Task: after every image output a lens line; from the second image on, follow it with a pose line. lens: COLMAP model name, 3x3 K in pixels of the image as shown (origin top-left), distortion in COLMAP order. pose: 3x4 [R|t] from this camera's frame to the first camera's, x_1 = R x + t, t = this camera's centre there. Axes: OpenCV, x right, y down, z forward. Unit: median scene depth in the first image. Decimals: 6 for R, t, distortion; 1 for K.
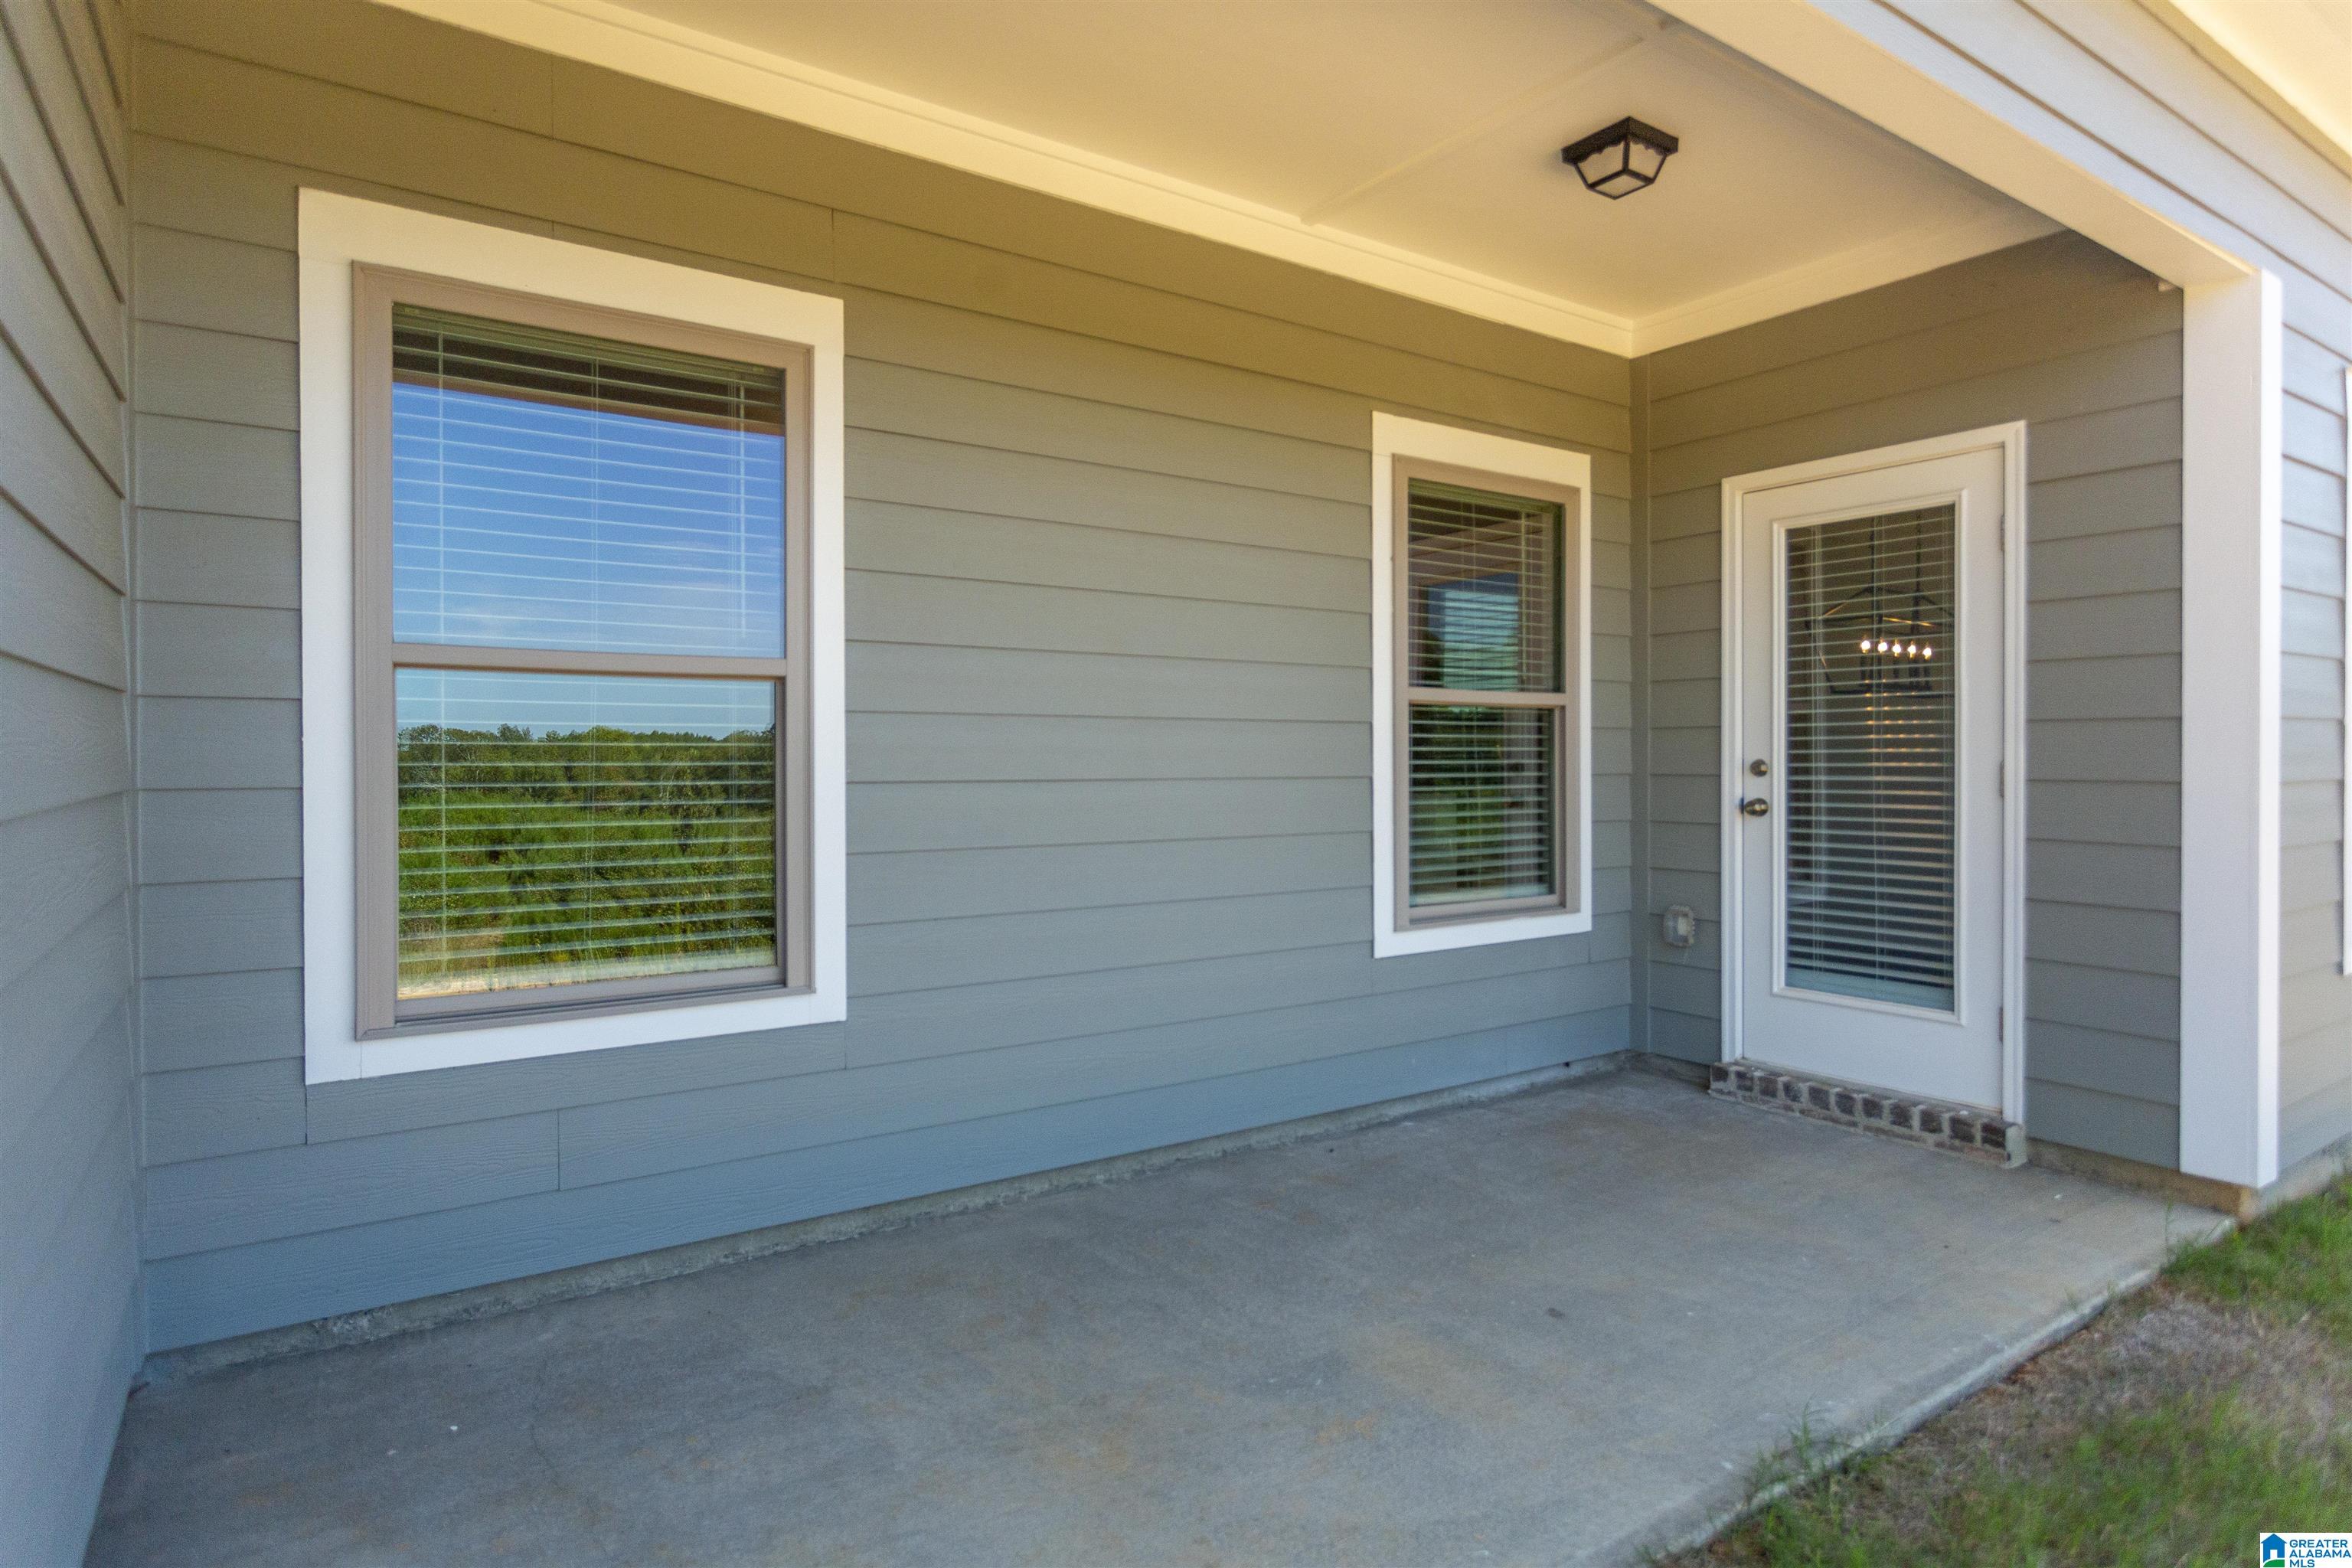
lens RADIAL K [[1309.9, 0, 1178.8], [0, 1309.9, 770.9], [0, 0, 1]] dist [0.003218, -0.000499]
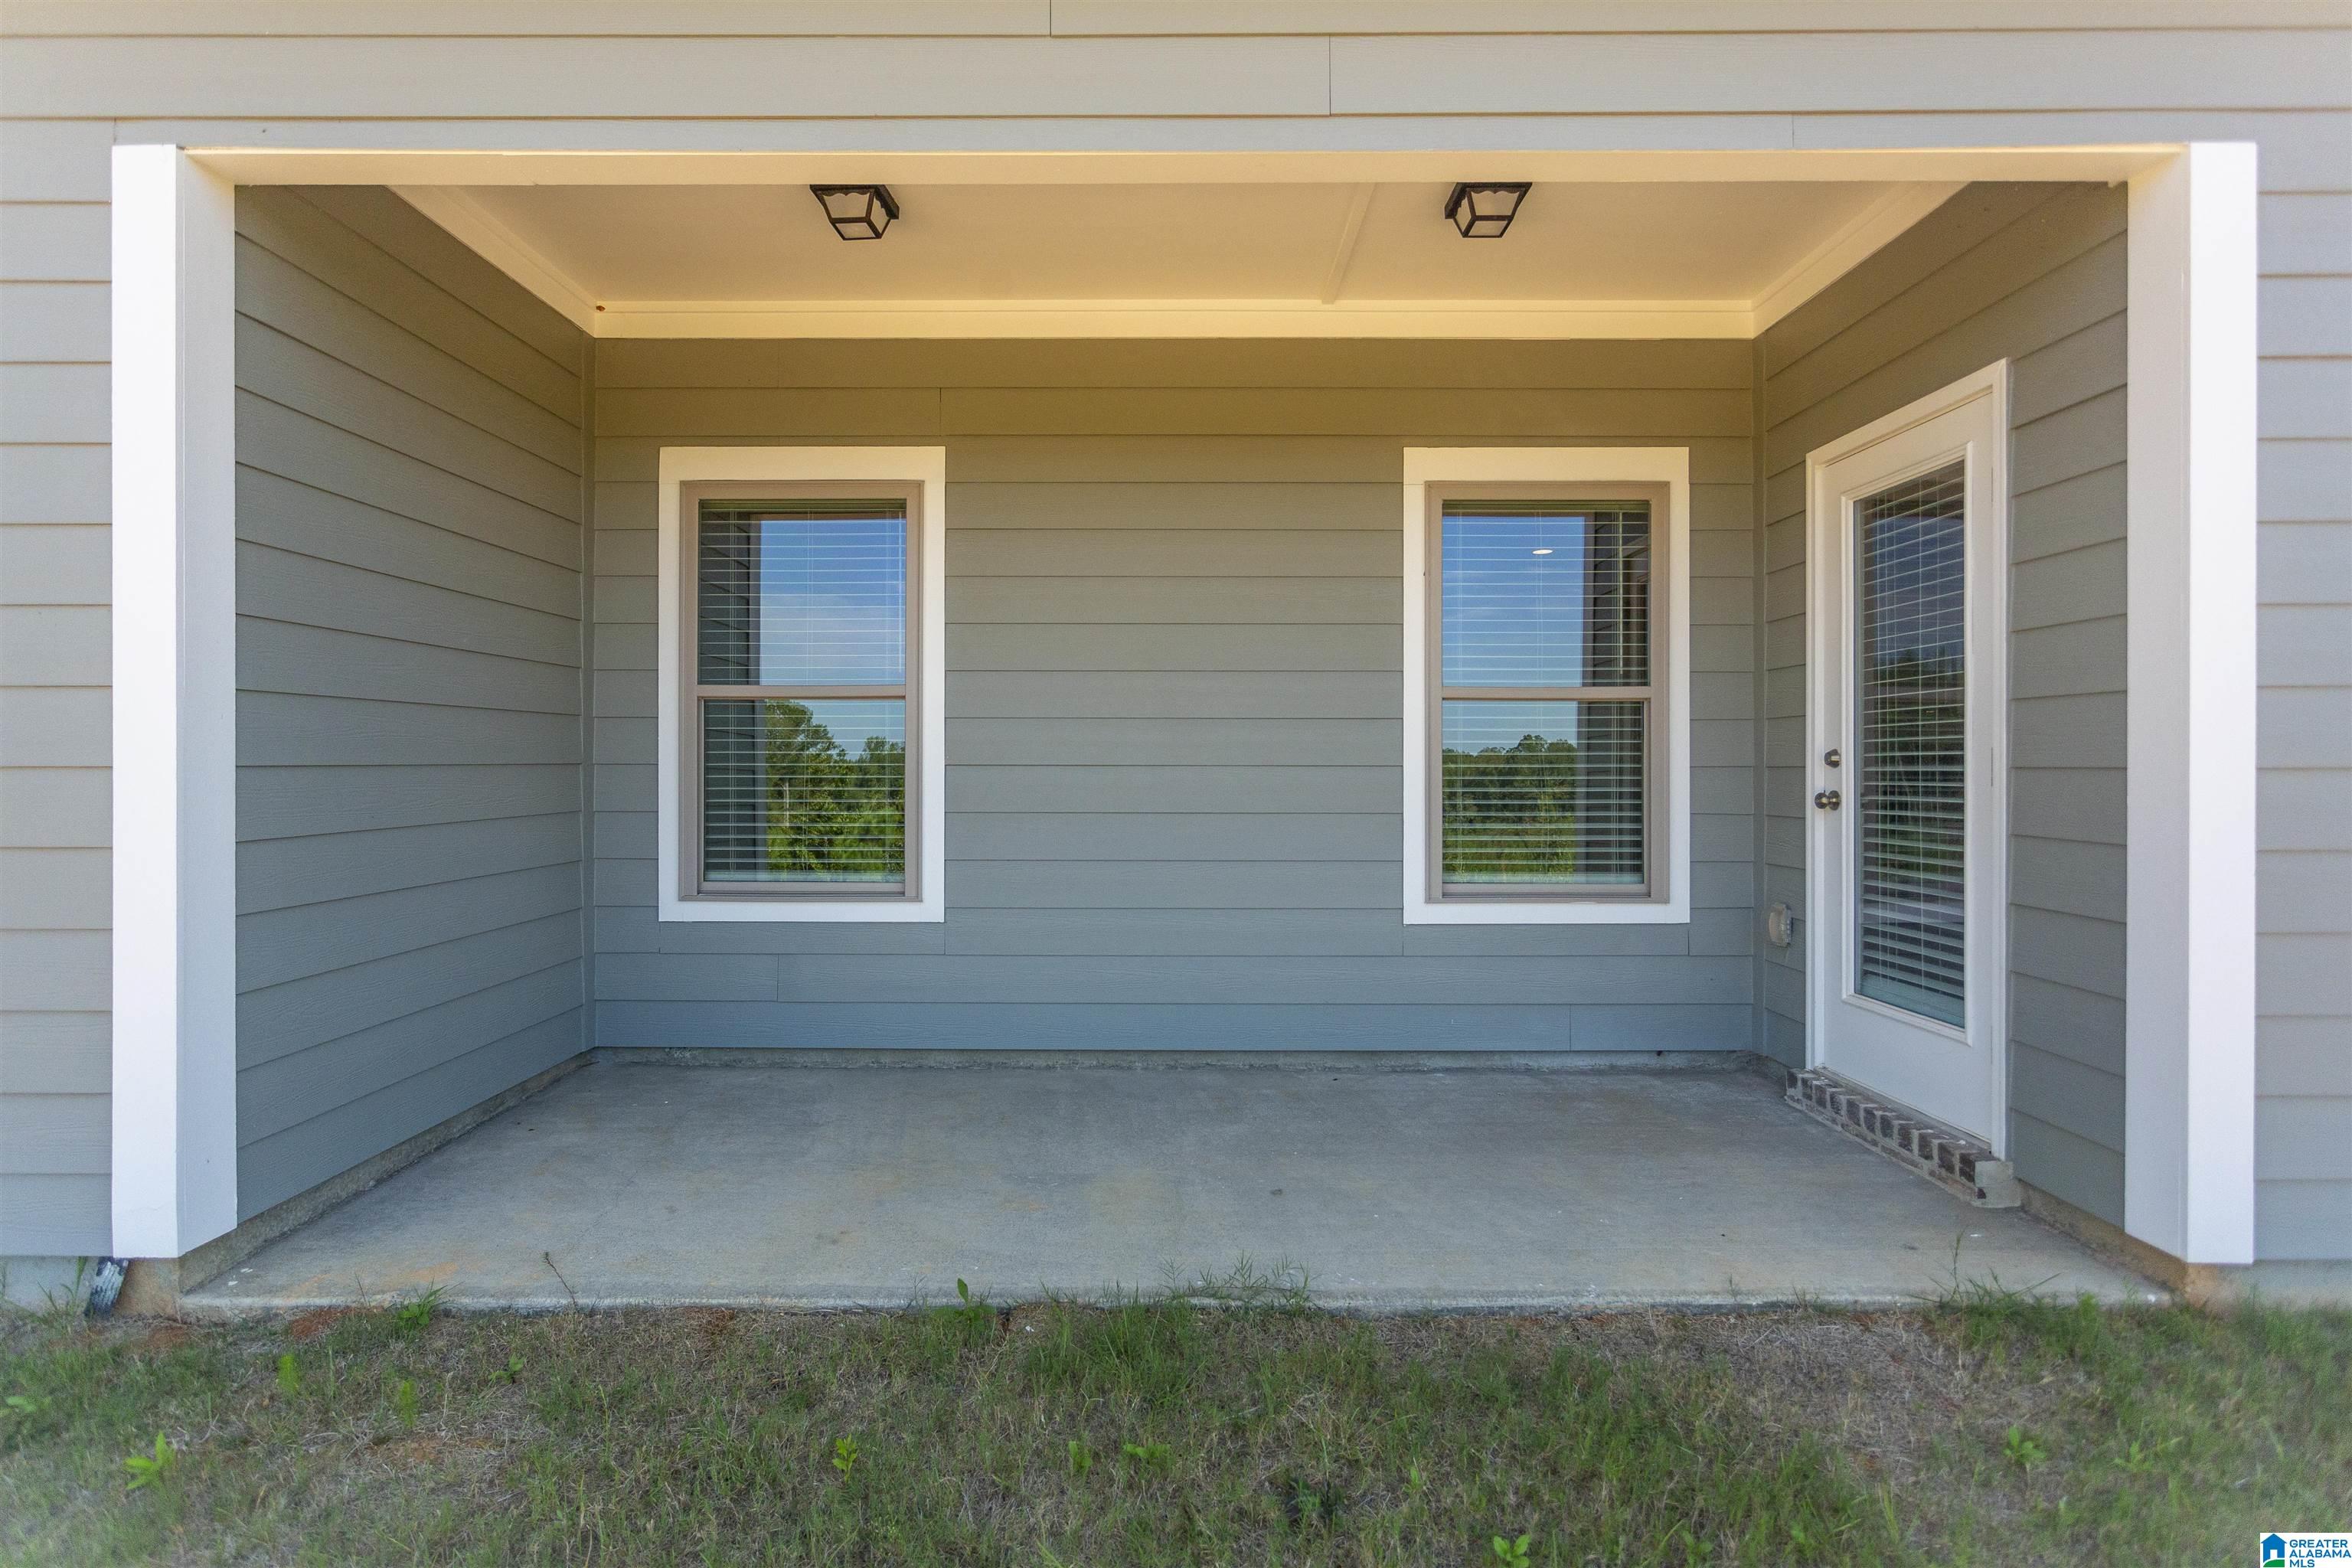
lens RADIAL K [[1283.9, 0, 1176.0], [0, 1283.9, 784.0], [0, 0, 1]] dist [-0.002971, 0.000360]
pose [[0.797114, 0.008717, -0.603766, 0.701644], [-0.009237, 0.999955, 0.002242, 0.020654], [0.603758, 0.003790, 0.797159, -0.016865]]
